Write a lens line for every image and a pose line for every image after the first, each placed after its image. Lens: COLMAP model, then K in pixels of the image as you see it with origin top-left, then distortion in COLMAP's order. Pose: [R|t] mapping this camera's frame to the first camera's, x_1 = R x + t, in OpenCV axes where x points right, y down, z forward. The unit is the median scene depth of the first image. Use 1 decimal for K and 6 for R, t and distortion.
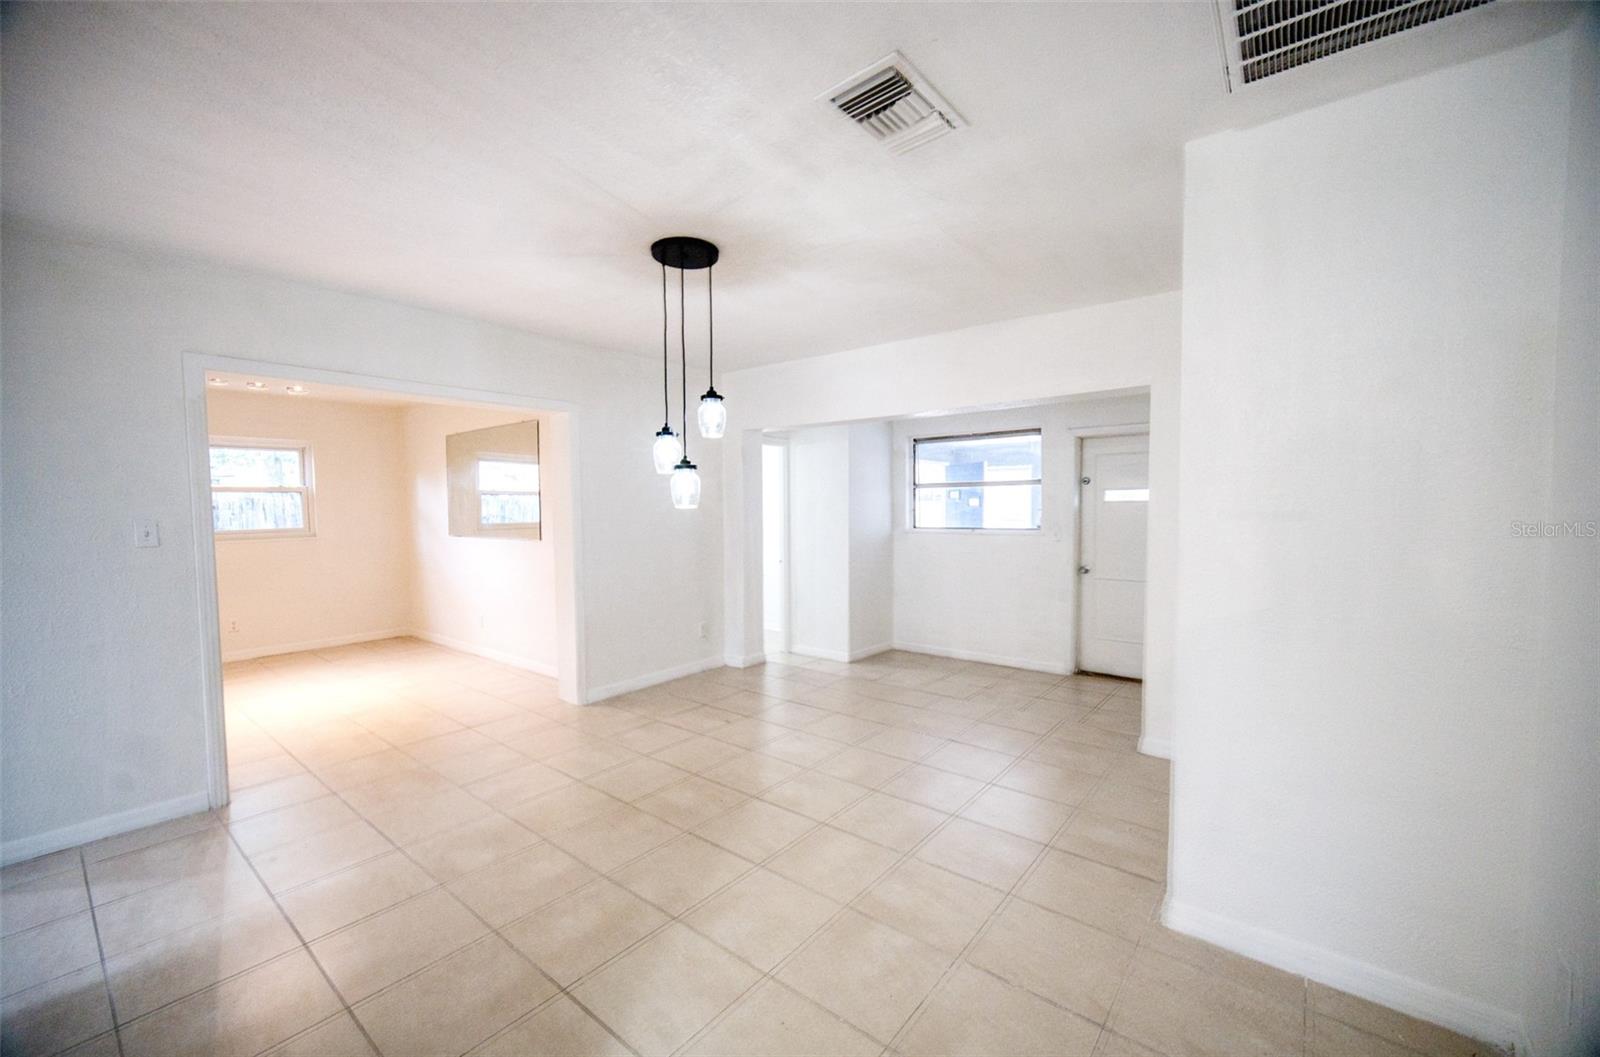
lens RADIAL K [[644.5, 0, 798.9], [0, 644.5, 524.8], [0, 0, 1]] dist [0.000730, 0.000055]
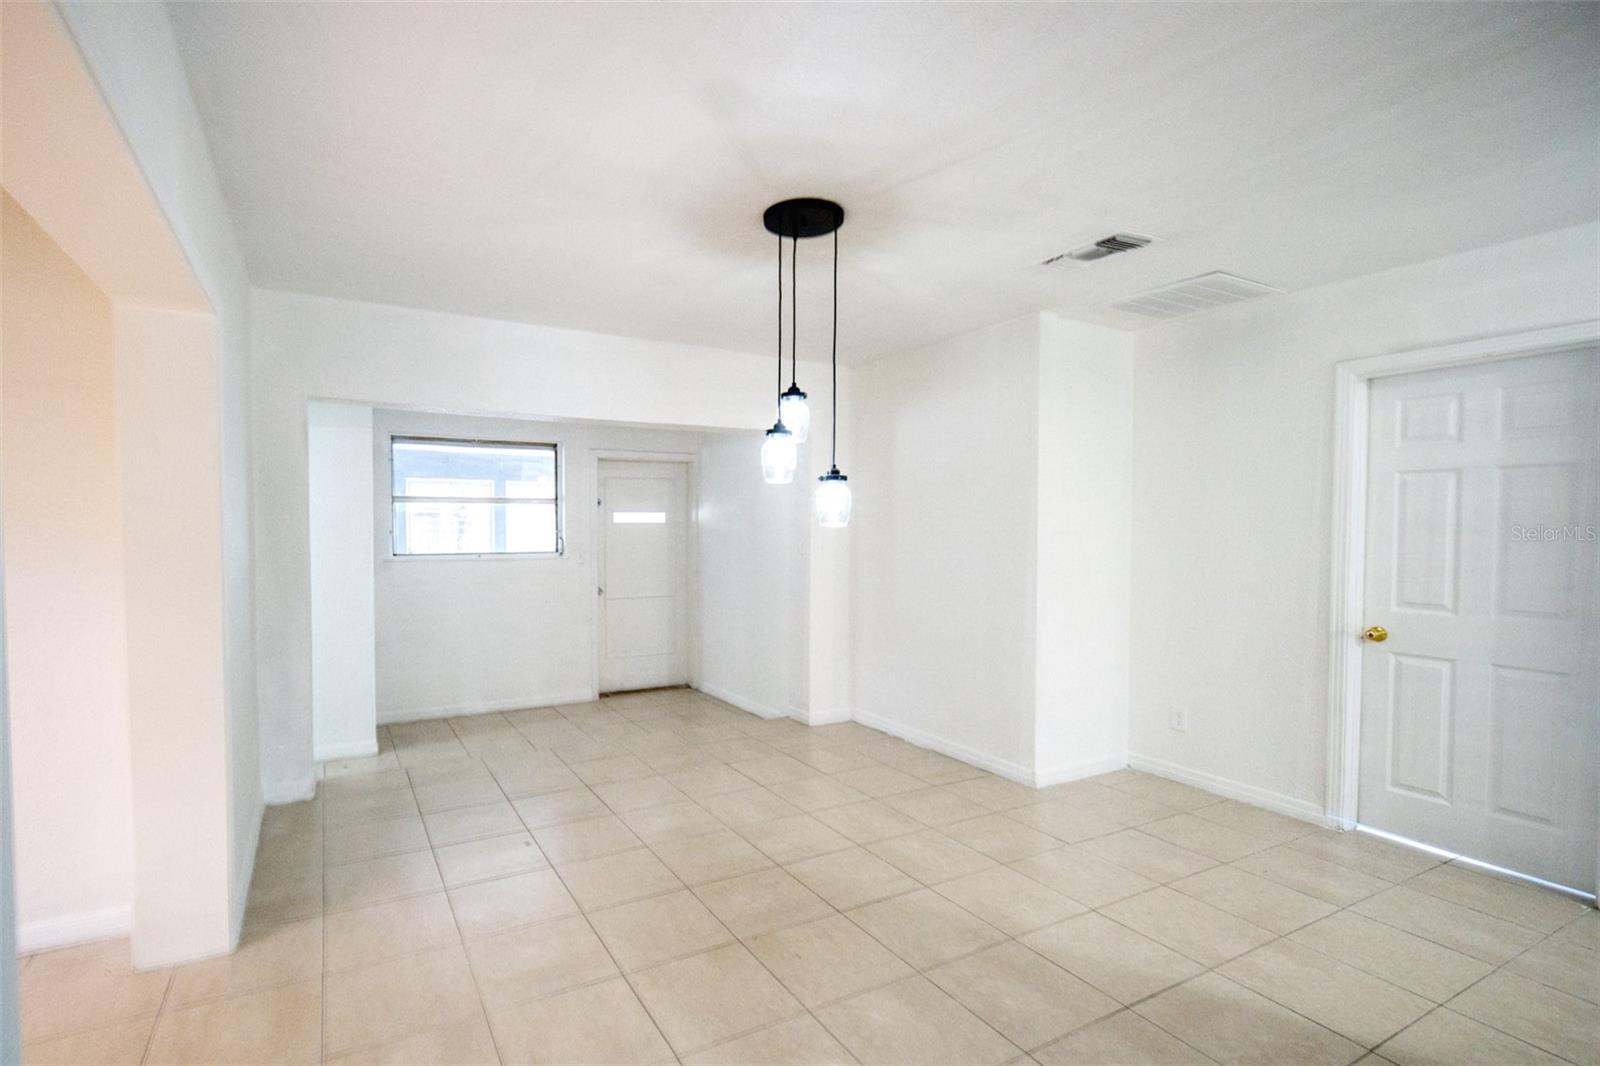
lens RADIAL K [[708.4, 0, 800.0], [0, 708.4, 533.0], [0, 0, 1]] dist [0.000334, -0.000082]
pose [[0.398660, -0.001916, 0.917097, -0.903090], [0.022072, 0.999728, -0.007506, -0.010706], [-0.916833, 0.023234, 0.398594, 0.577342]]
